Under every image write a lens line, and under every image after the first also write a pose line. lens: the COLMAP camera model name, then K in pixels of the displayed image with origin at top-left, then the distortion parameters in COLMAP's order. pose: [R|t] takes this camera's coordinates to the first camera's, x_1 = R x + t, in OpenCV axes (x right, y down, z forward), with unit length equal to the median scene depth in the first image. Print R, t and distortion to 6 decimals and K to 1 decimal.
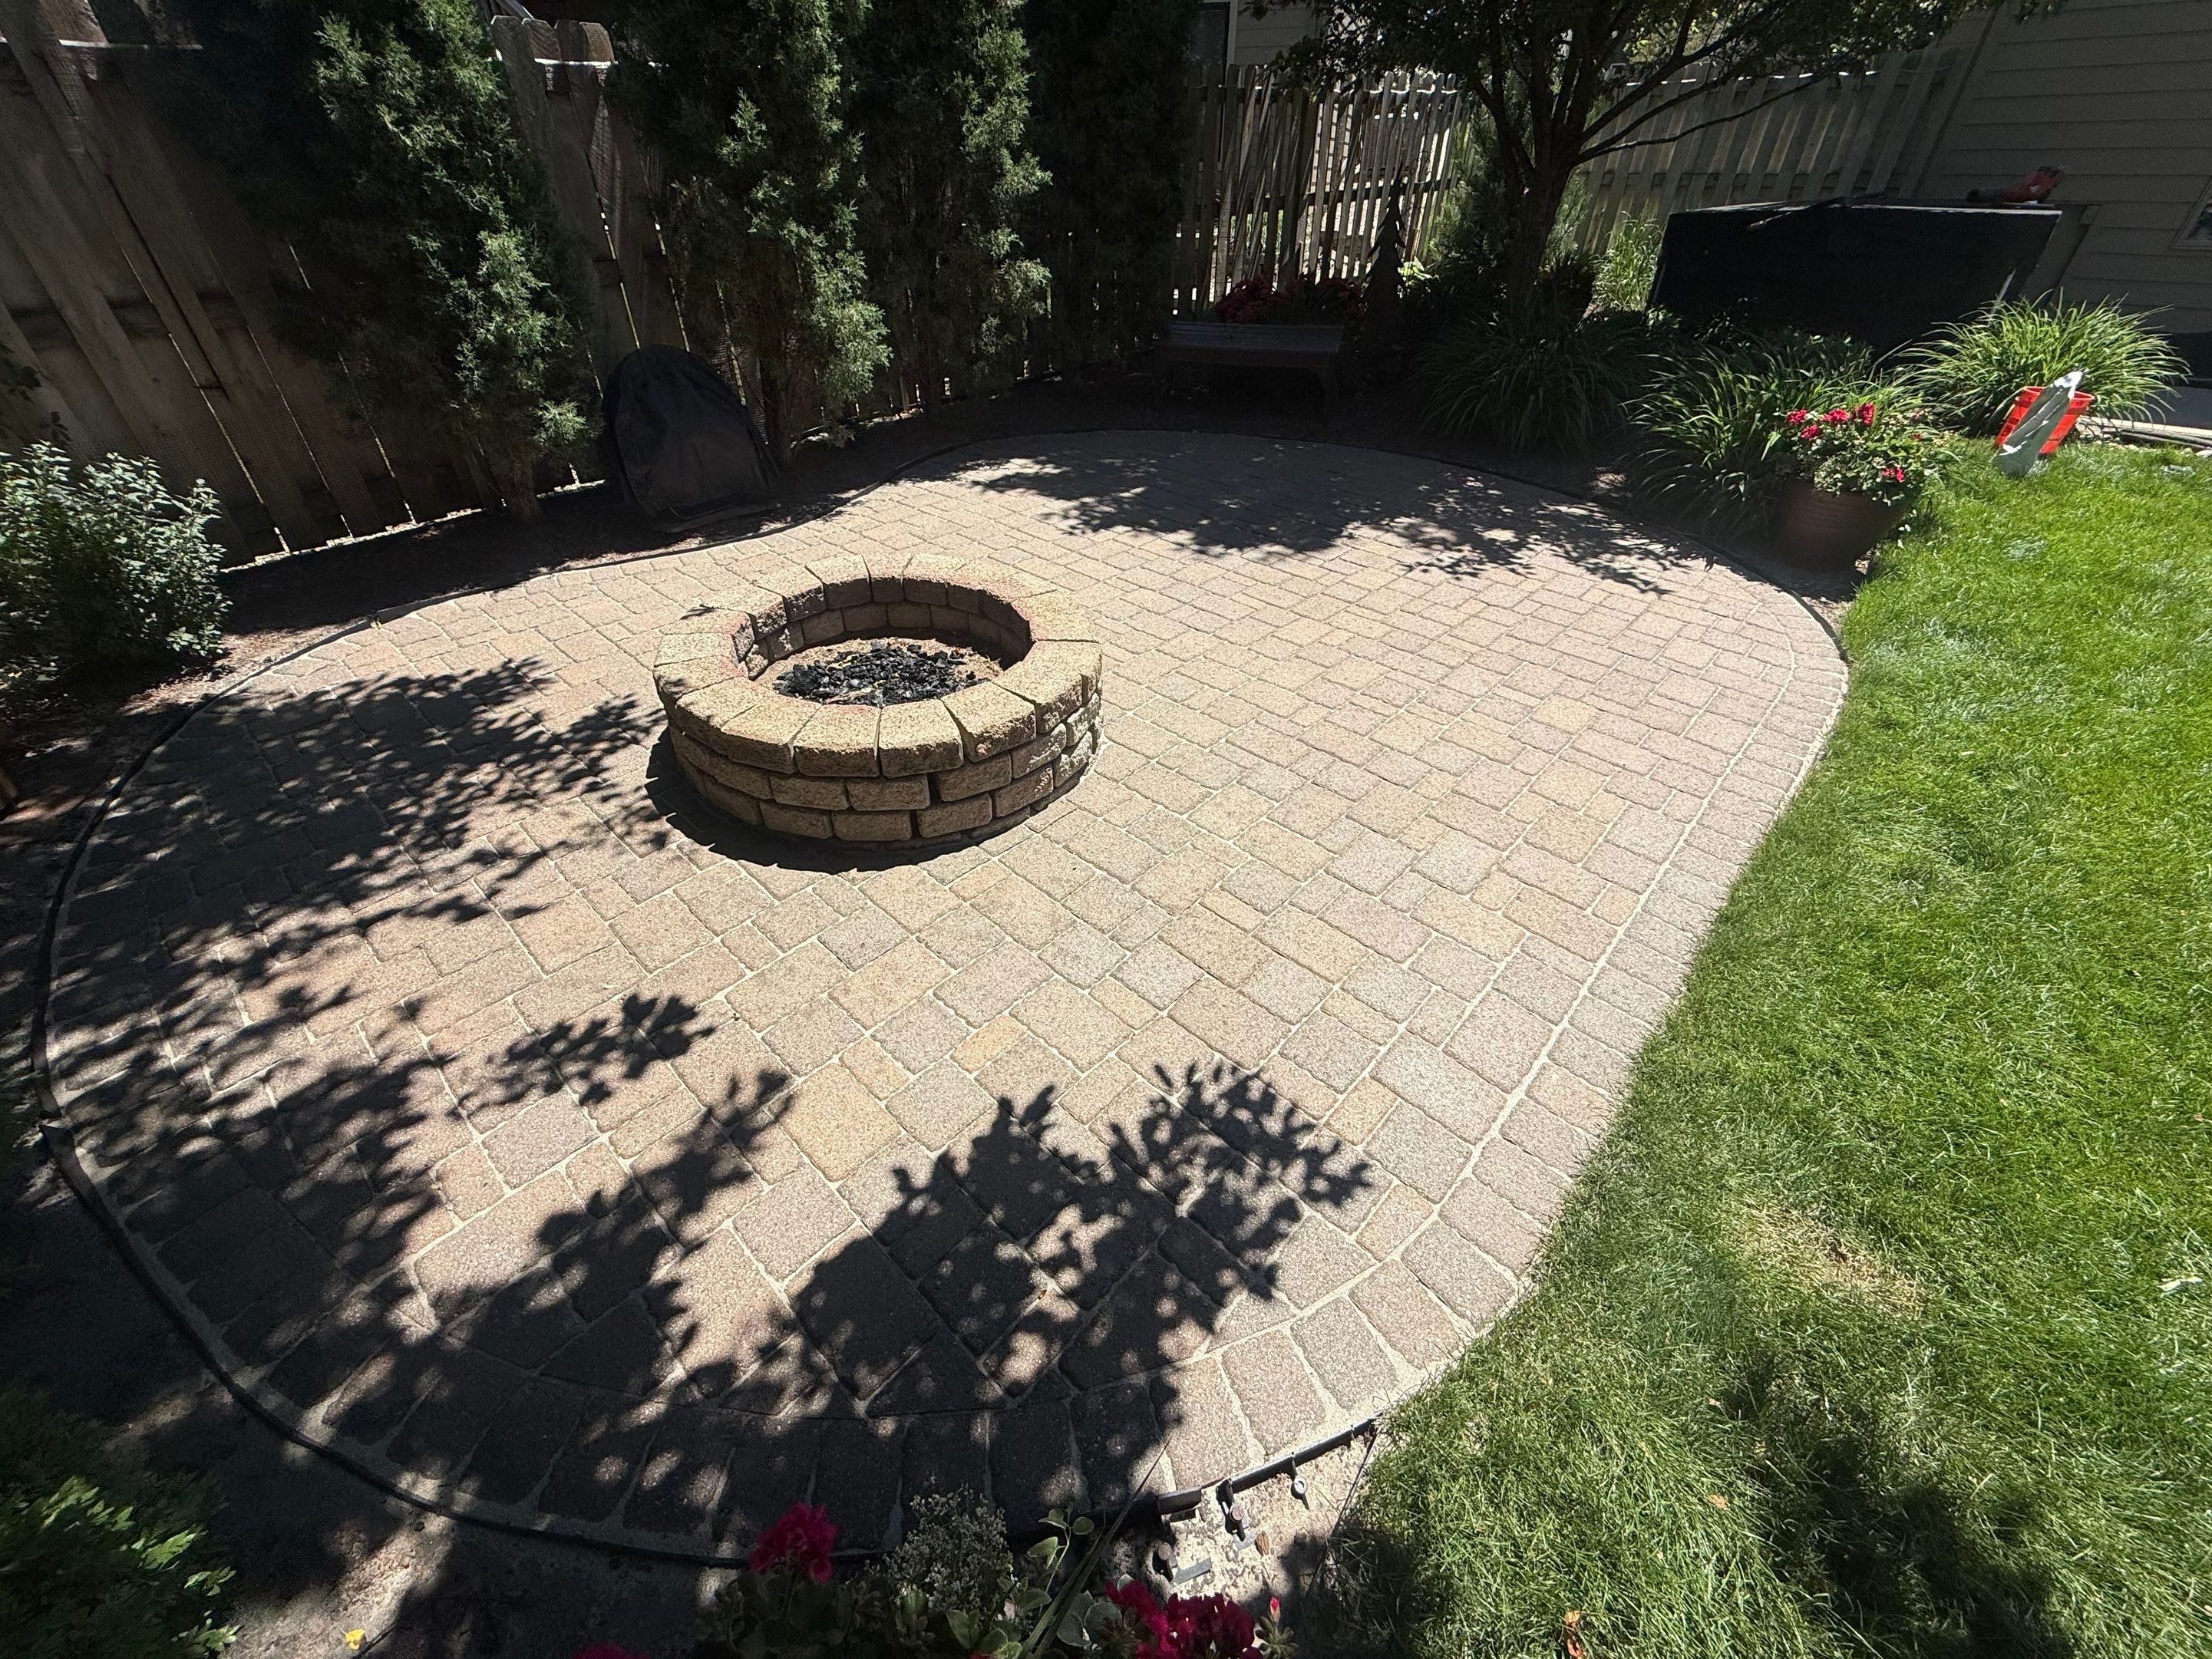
lens RADIAL K [[879.3, 0, 1089.2], [0, 879.3, 849.9], [0, 0, 1]] dist [-0.003825, -0.000631]
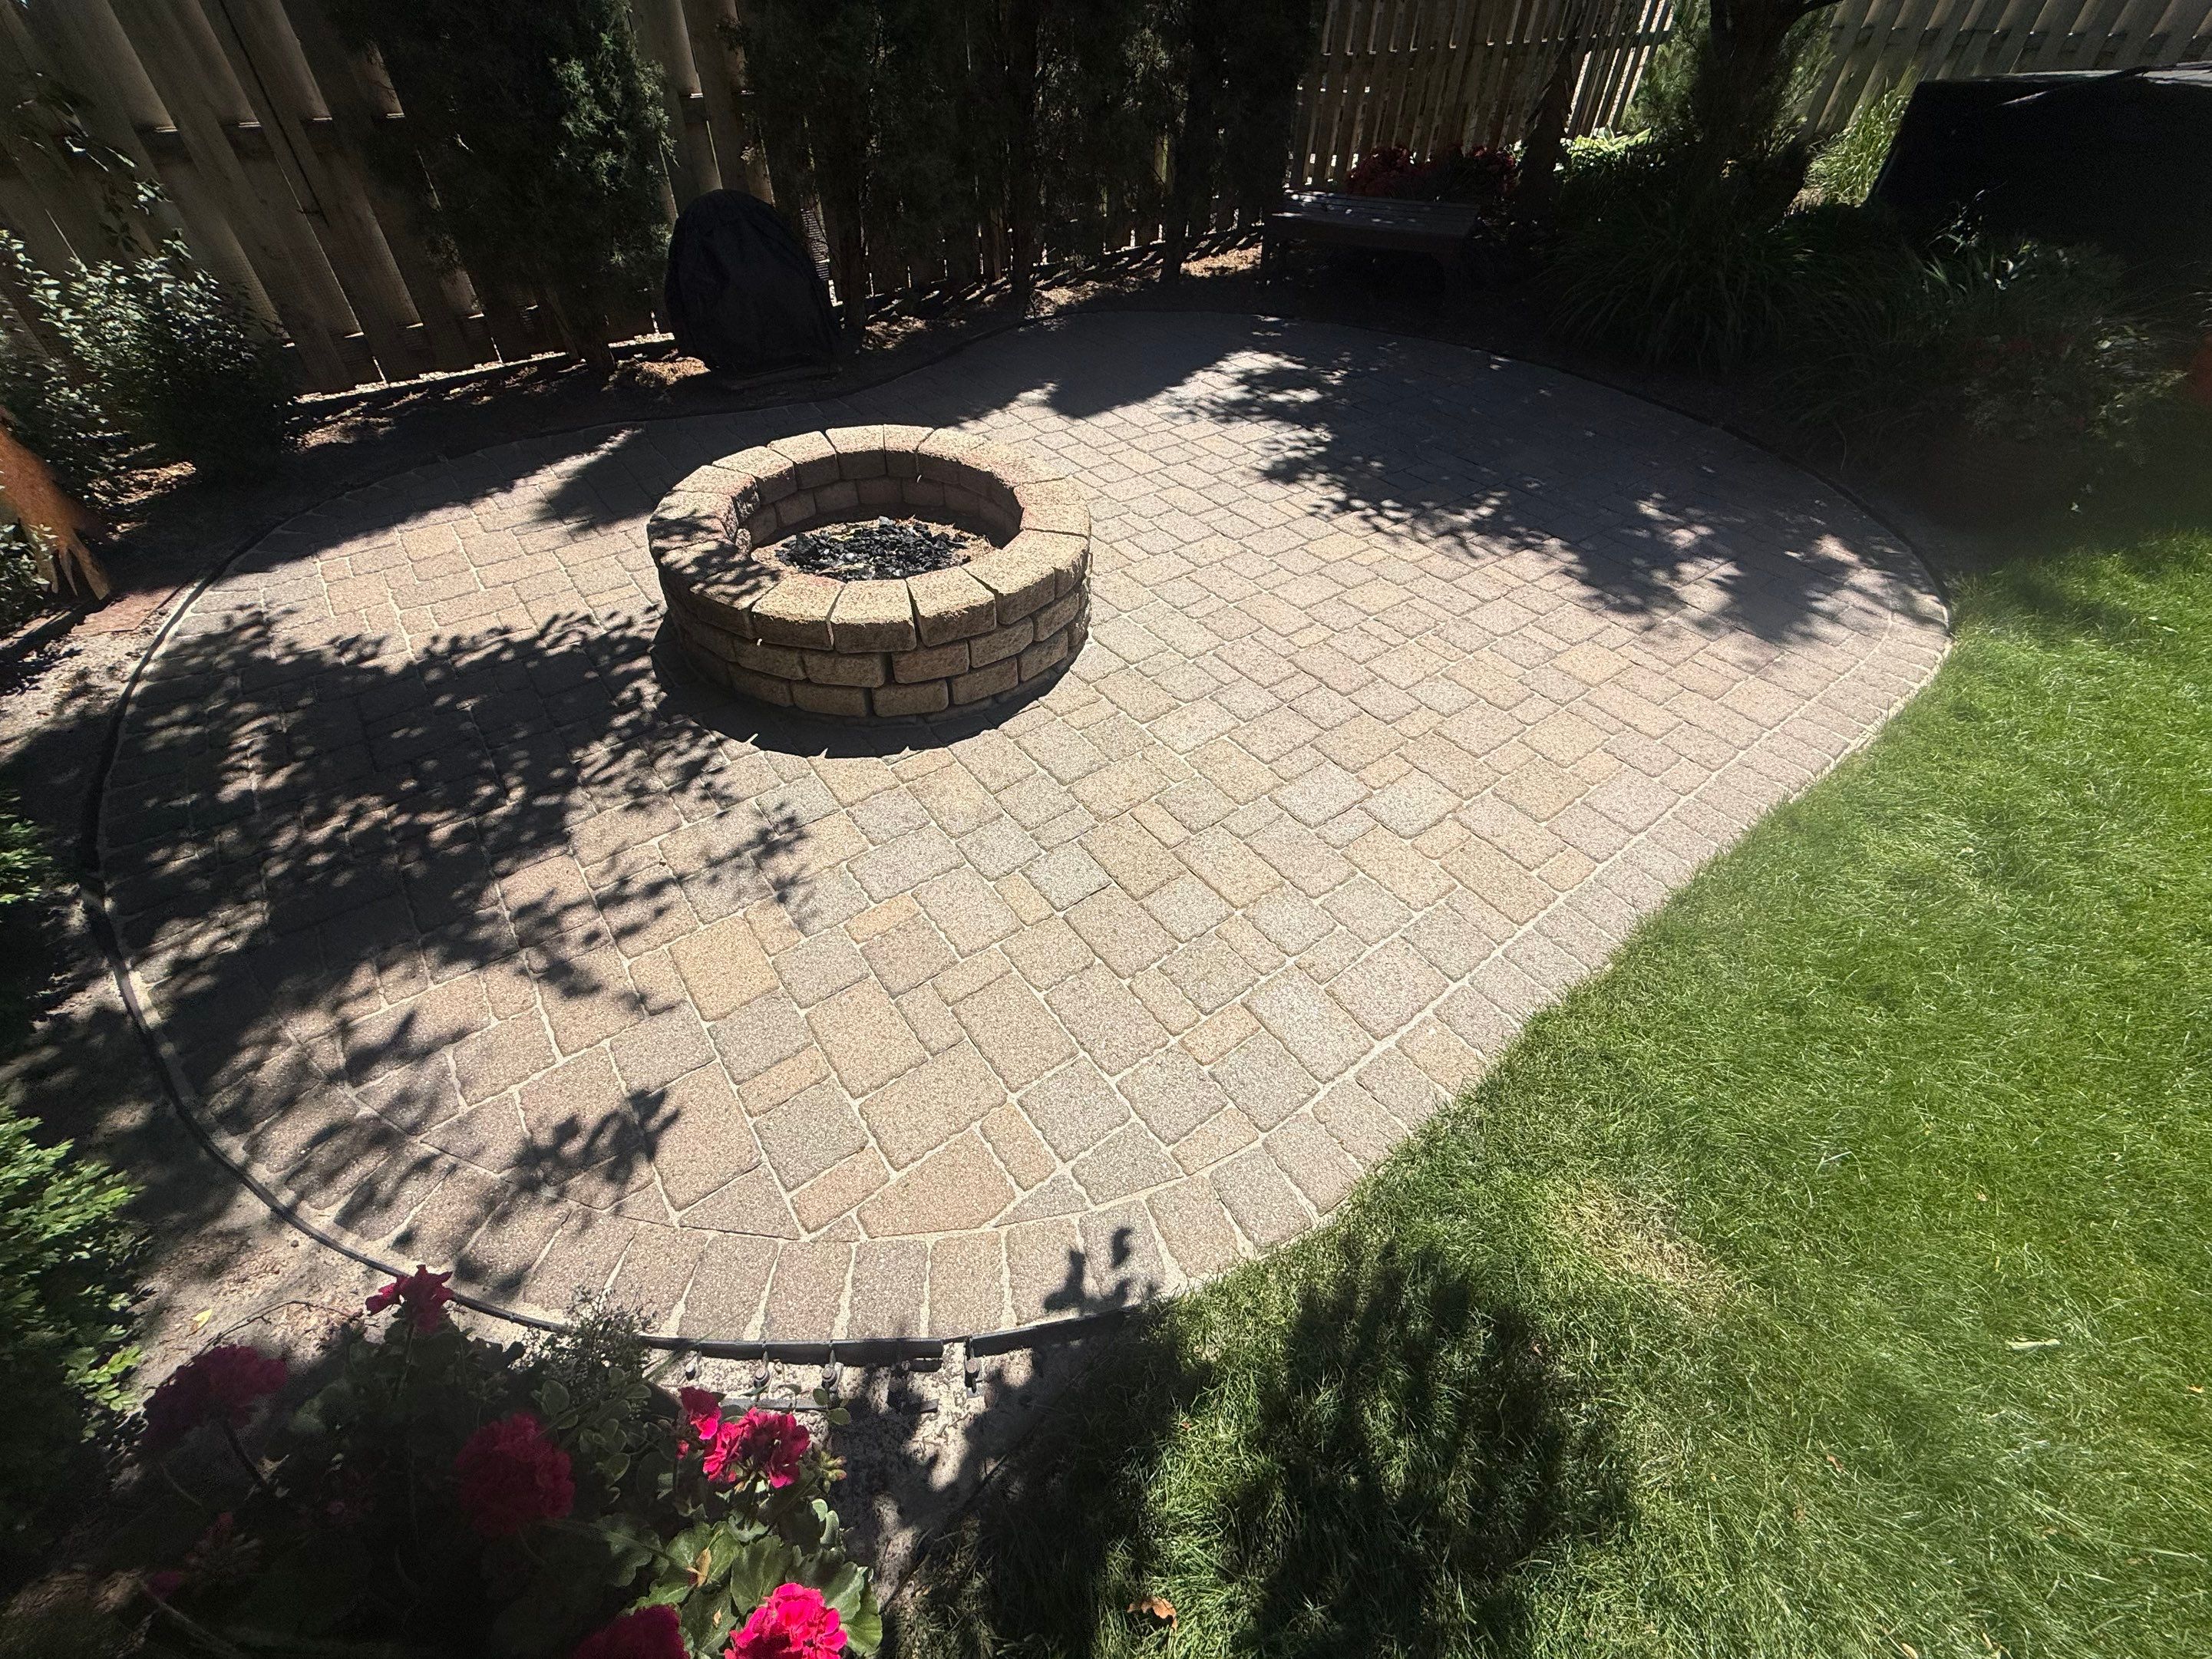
lens RADIAL K [[879.3, 0, 1089.2], [0, 879.3, 849.9], [0, 0, 1]] dist [-0.003825, -0.000631]
pose [[0.985688, 0.129199, -0.108287, 0.184166], [-0.116907, 0.986684, 0.113081, -0.005129], [0.121455, -0.098803, 0.987667, 0.007655]]
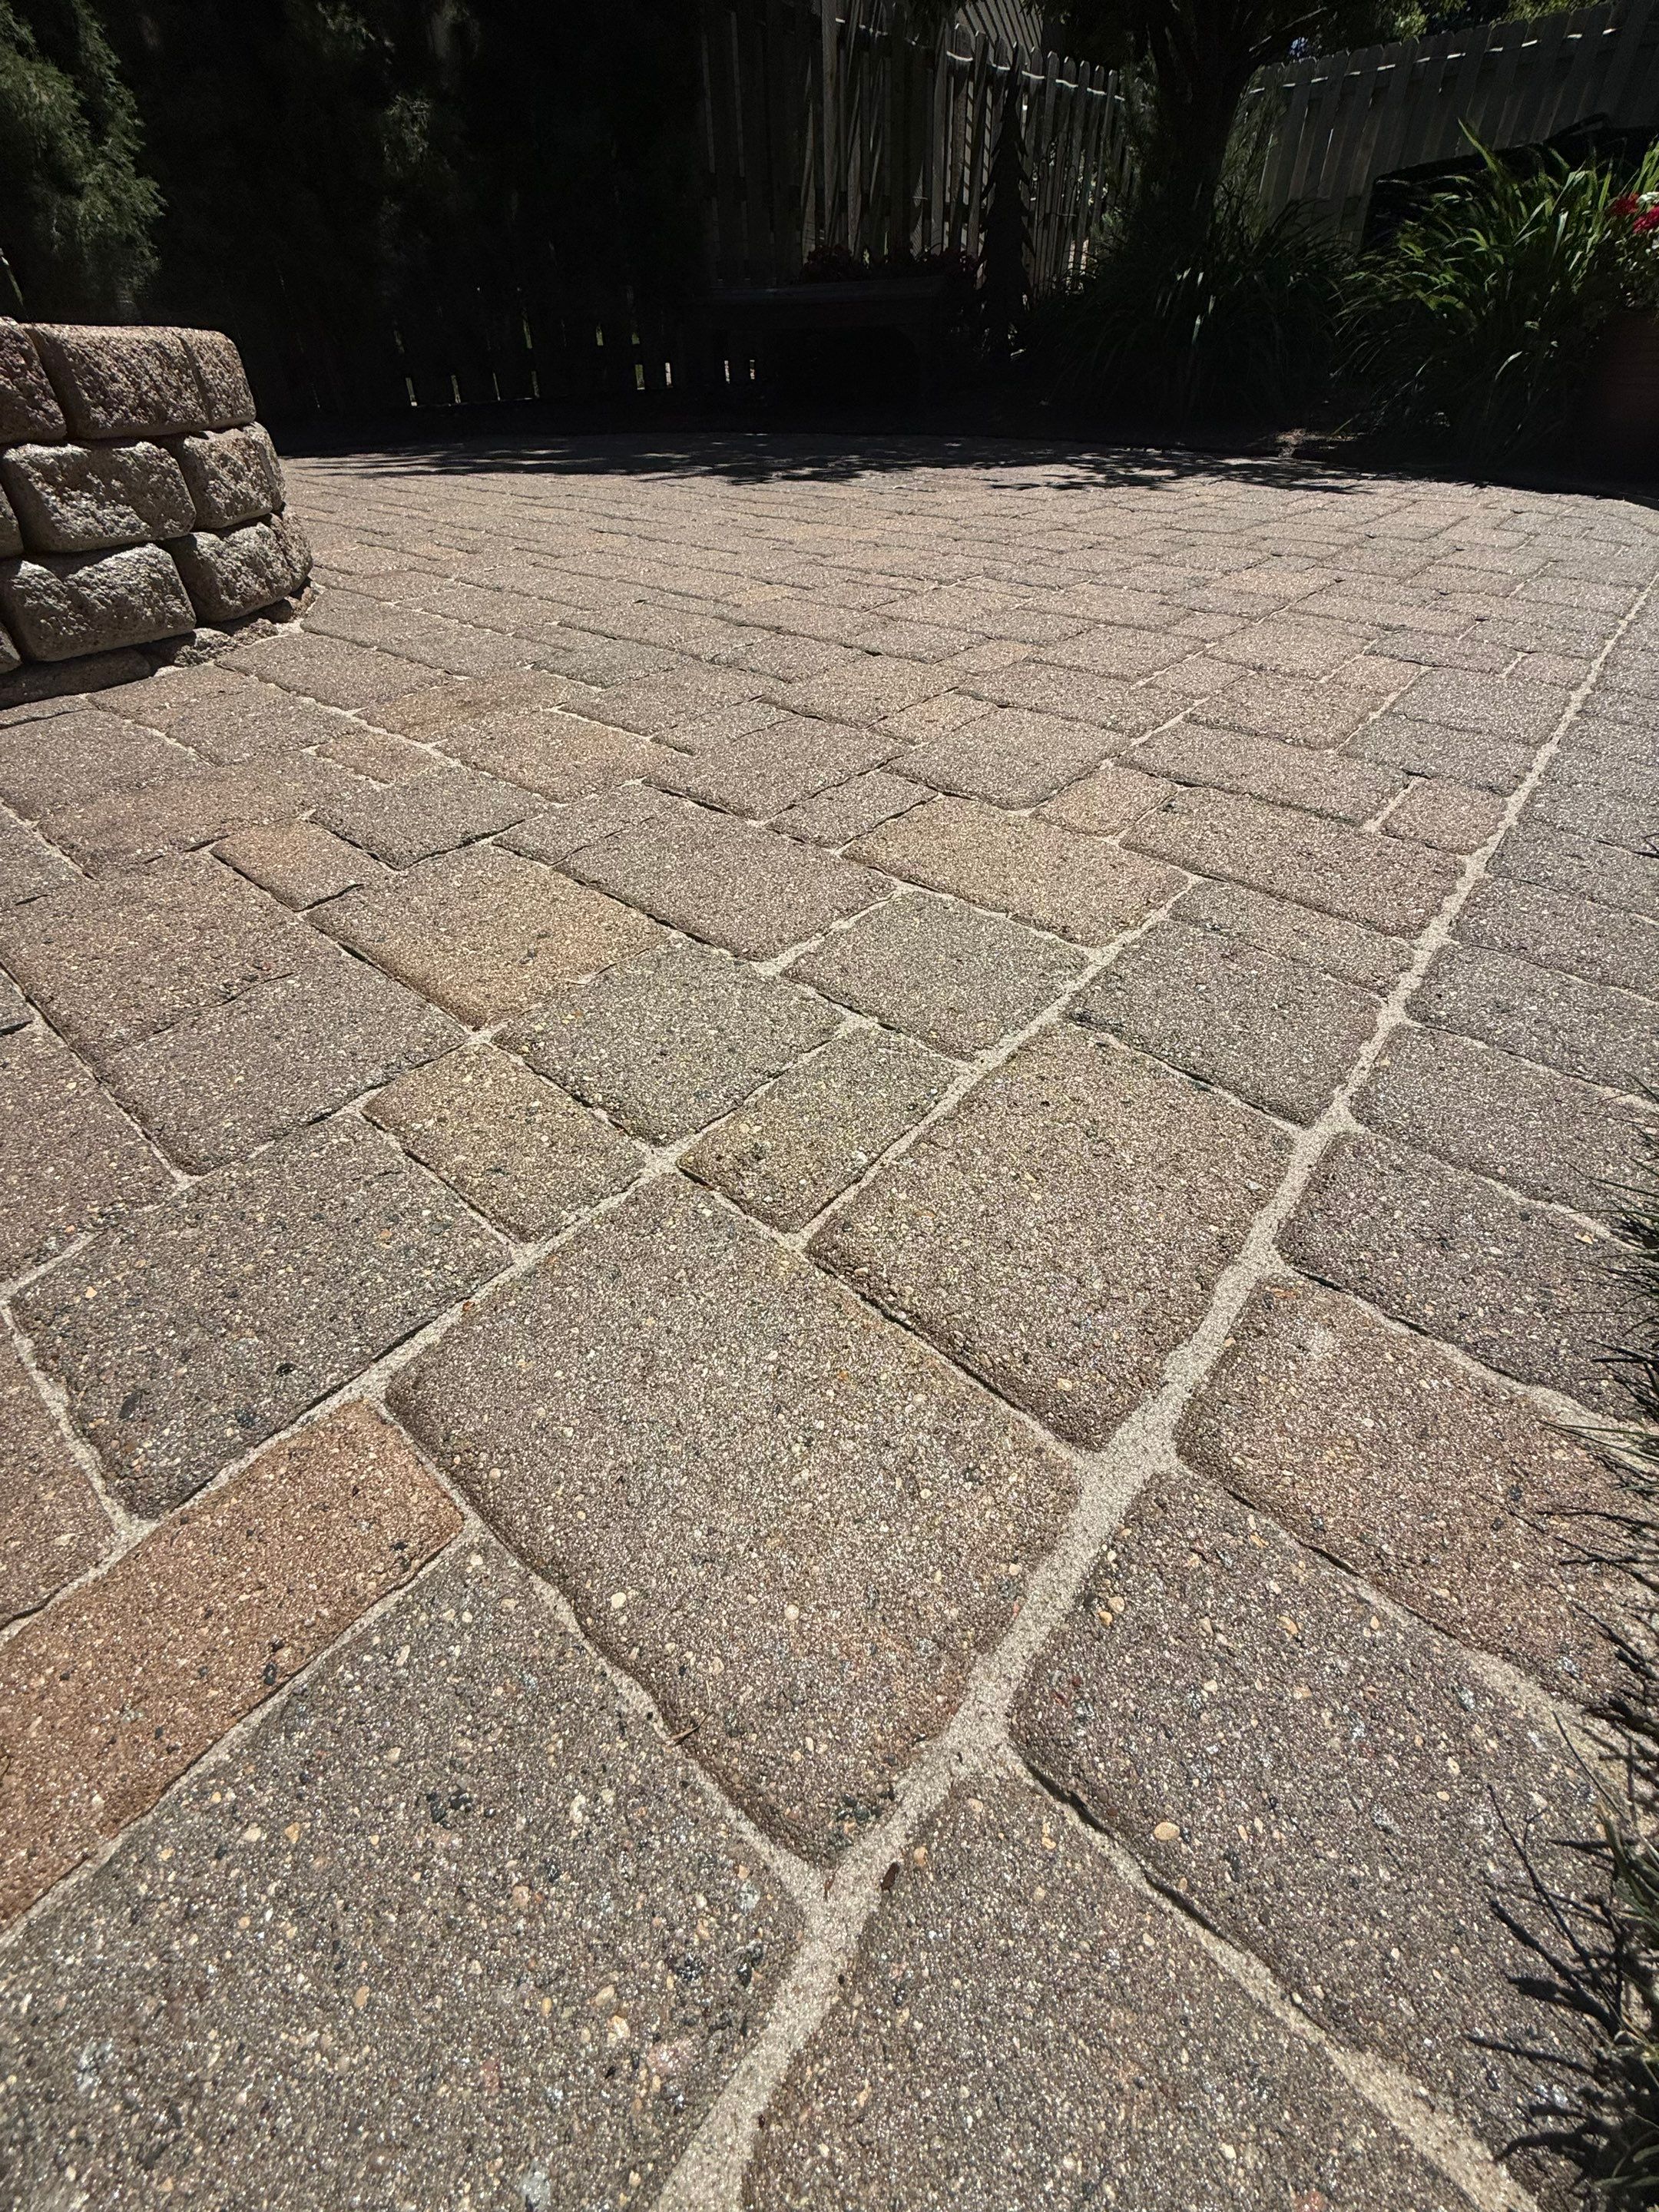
lens RADIAL K [[868.4, 0, 829.5], [0, 868.4, 1106.0], [0, 0, 1]] dist [0.001074, -0.000077]
pose [[0.998360, -0.048366, 0.030636, 0.325205], [0.047670, 0.998597, 0.023052, 0.152123], [-0.031708, -0.021554, 0.999265, 0.632319]]
